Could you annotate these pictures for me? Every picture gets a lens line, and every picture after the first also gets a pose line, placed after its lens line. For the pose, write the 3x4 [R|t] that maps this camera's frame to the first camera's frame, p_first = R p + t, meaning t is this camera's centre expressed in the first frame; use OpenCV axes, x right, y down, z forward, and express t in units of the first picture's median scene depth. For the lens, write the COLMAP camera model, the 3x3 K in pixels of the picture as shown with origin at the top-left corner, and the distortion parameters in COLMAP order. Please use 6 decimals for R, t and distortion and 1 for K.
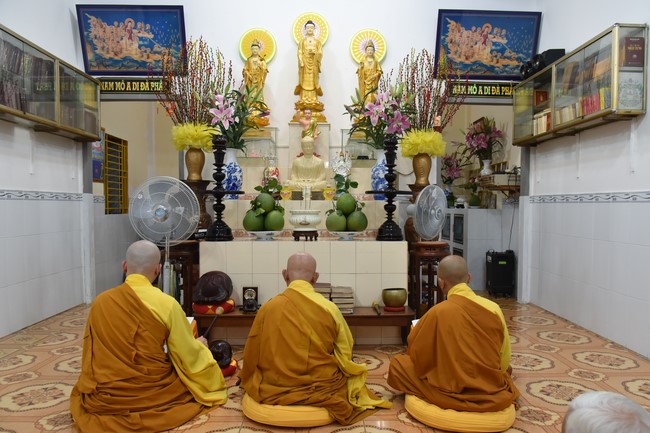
lens RADIAL K [[446.1, 0, 325.0], [0, 446.1, 216.5], [0, 0, 1]] dist [-0.048889, 0.006475]
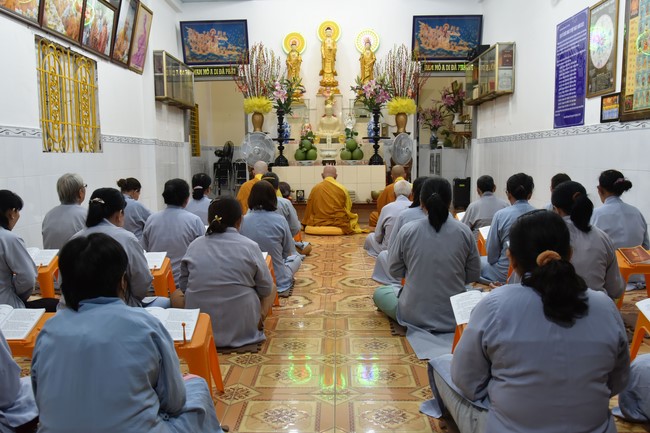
lens RADIAL K [[564.3, 0, 325.0], [0, 564.3, 216.5], [0, 0, 1]] dist [-0.023579, 0.017900]
pose [[0.999454, -0.013685, -0.030071, 0.004470], [0.016050, 0.996675, 0.079881, 0.063086], [0.028878, -0.080321, 0.996351, -1.067947]]
